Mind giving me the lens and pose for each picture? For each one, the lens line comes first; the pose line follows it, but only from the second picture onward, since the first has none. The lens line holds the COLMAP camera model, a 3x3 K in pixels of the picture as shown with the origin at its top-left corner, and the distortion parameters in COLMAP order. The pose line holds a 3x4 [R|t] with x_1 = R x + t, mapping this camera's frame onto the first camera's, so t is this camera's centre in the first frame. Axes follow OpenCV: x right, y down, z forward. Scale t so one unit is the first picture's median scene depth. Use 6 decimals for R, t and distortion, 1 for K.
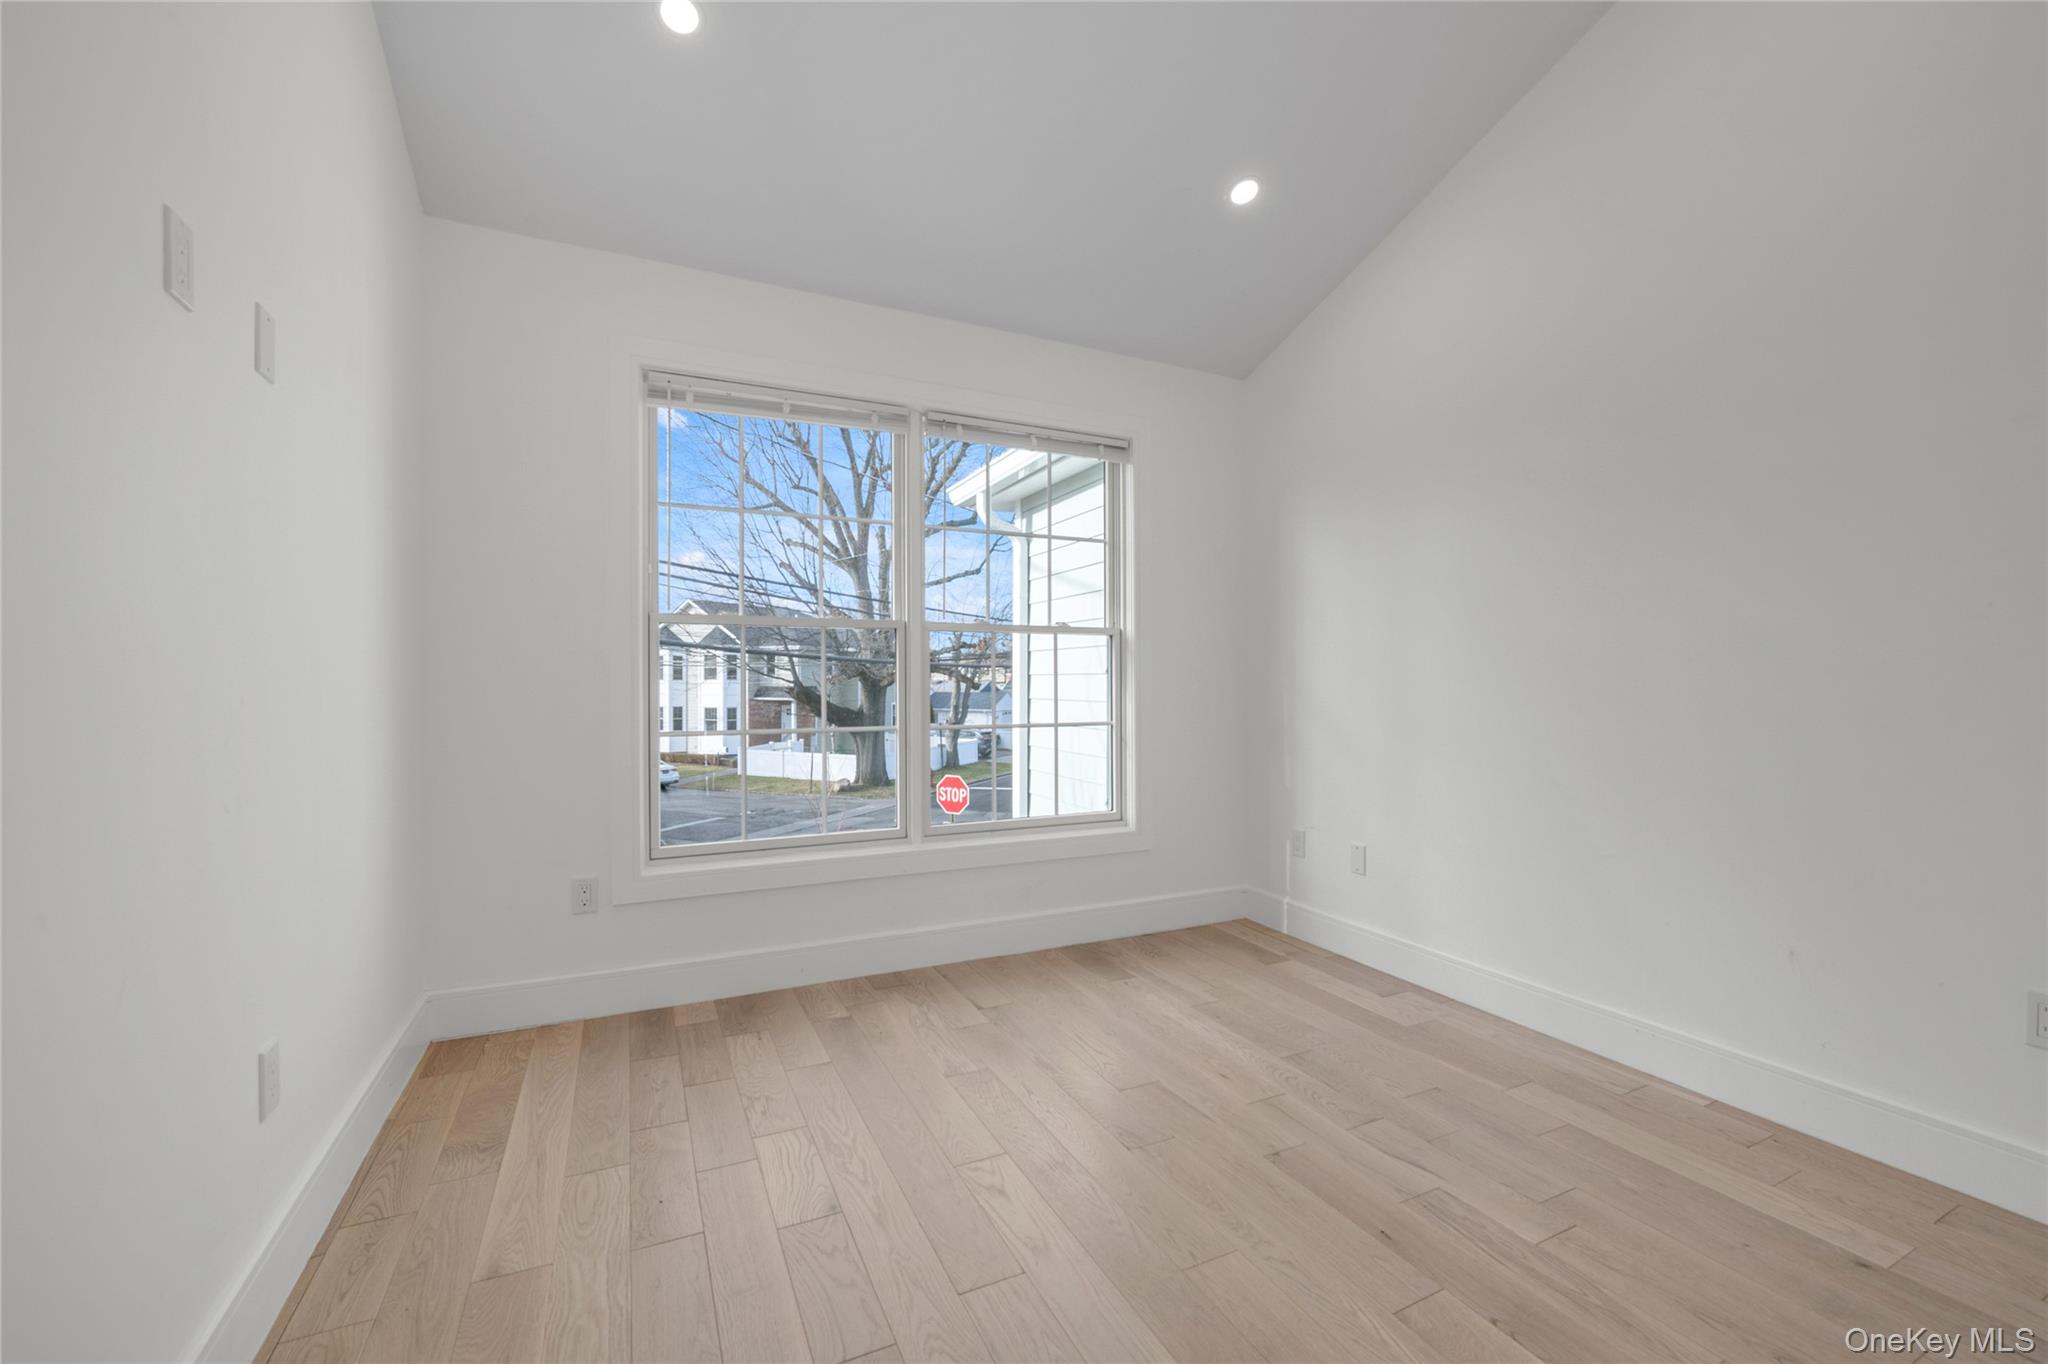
lens RADIAL K [[846.5, 0, 1024.0], [0, 846.5, 682.0], [0, 0, 1]] dist [-0.000129, -0.000071]
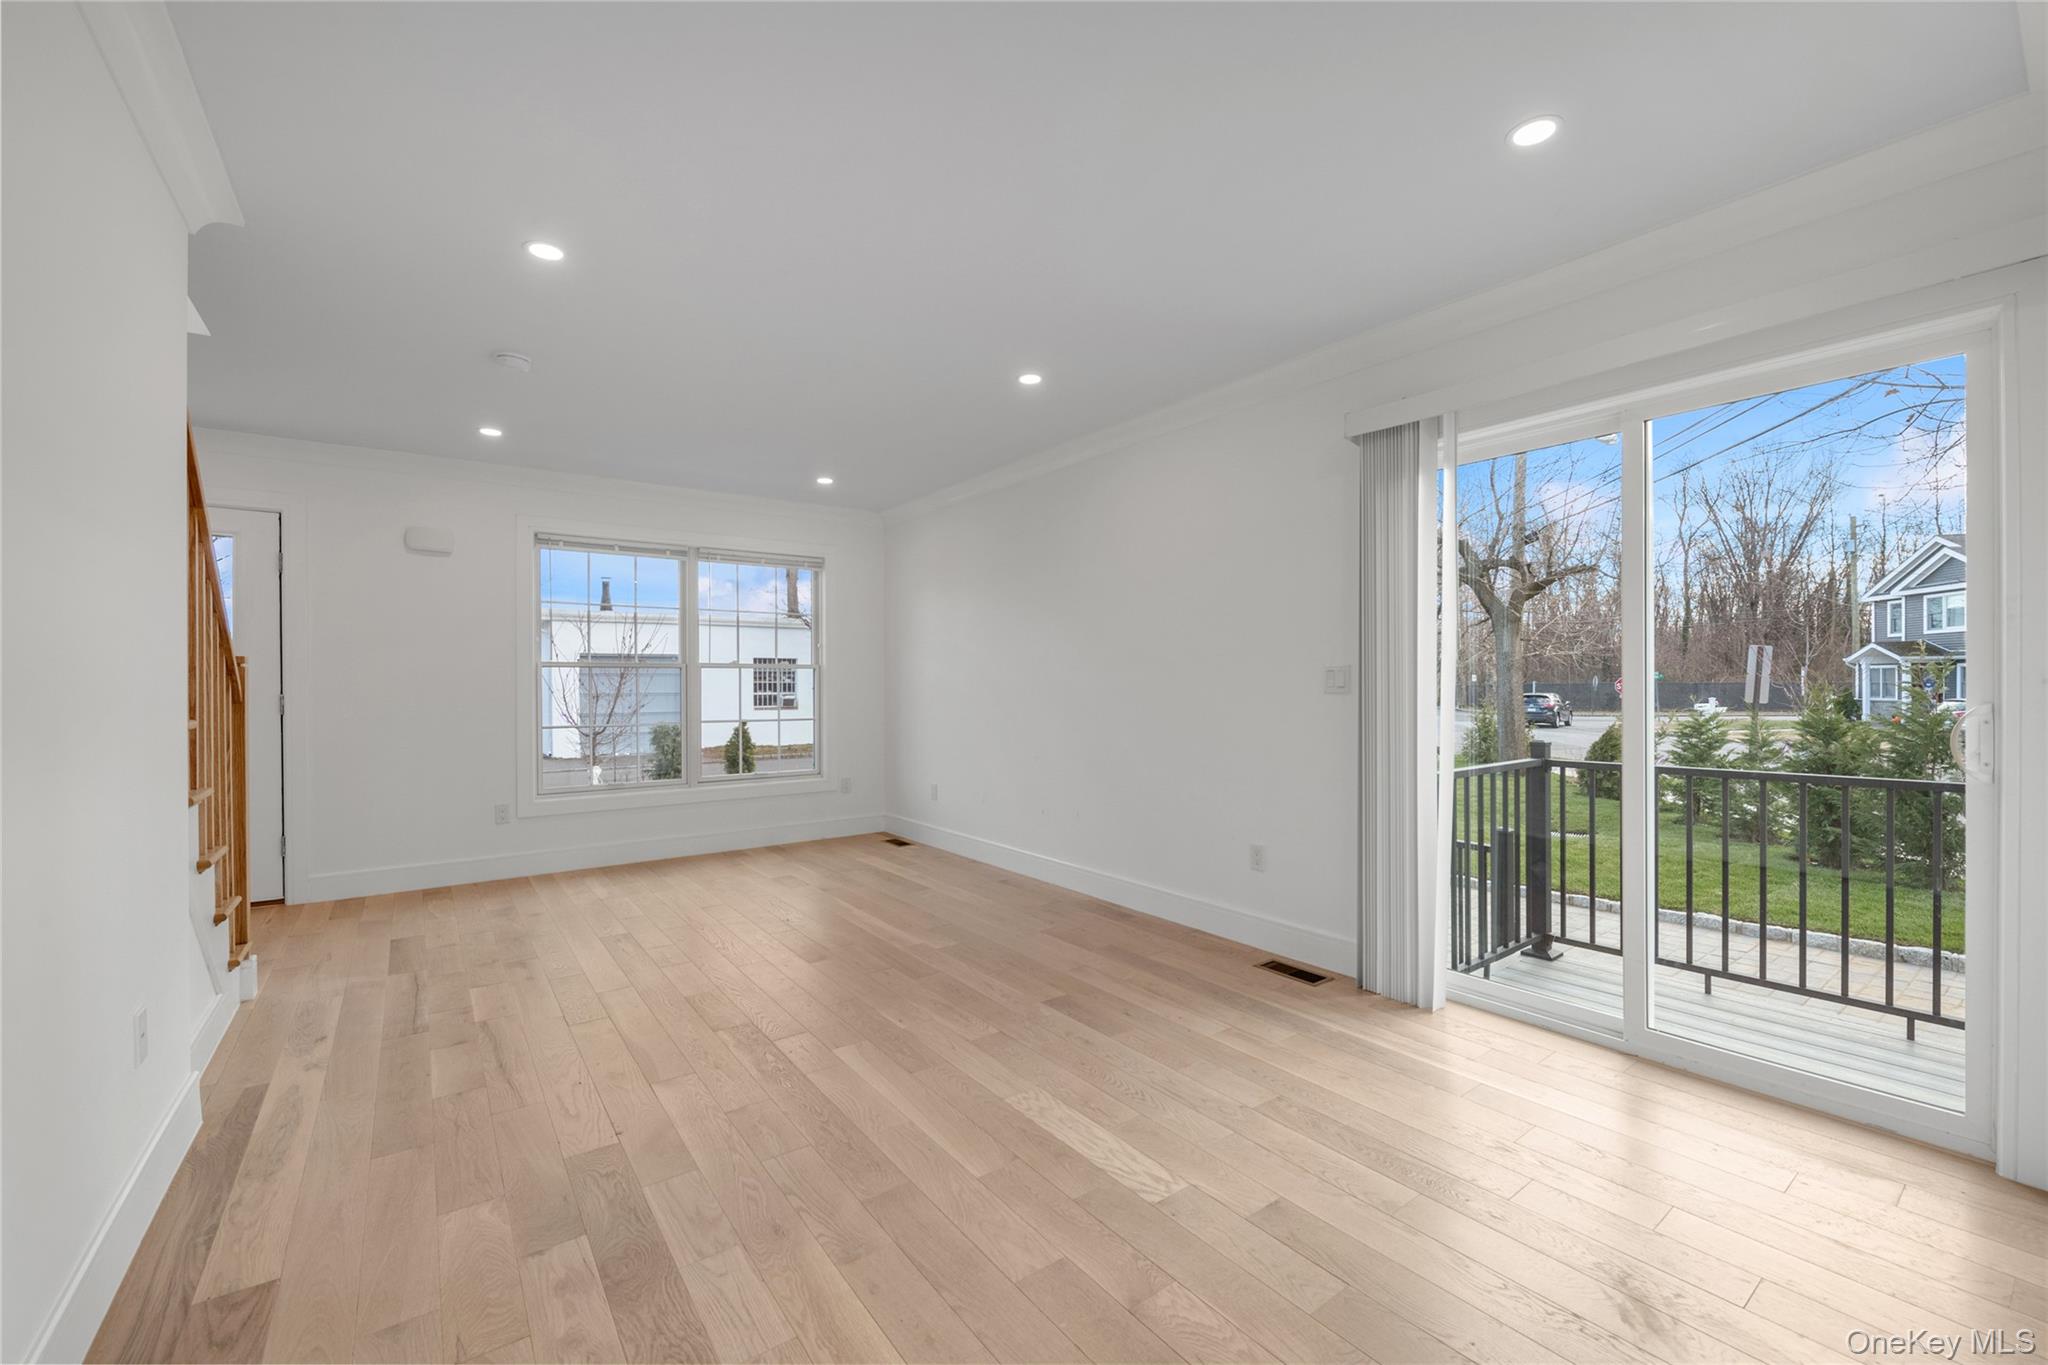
lens RADIAL K [[846.5, 0, 1024.0], [0, 846.5, 682.5], [0, 0, 1]] dist [-0.000129, -0.000071]
pose [[0.982165, 0.001479, 0.188013, 0.202159], [-0.001063, 0.999997, -0.002315, -0.026802], [-0.188016, 0.002074, 0.982164, -0.800792]]
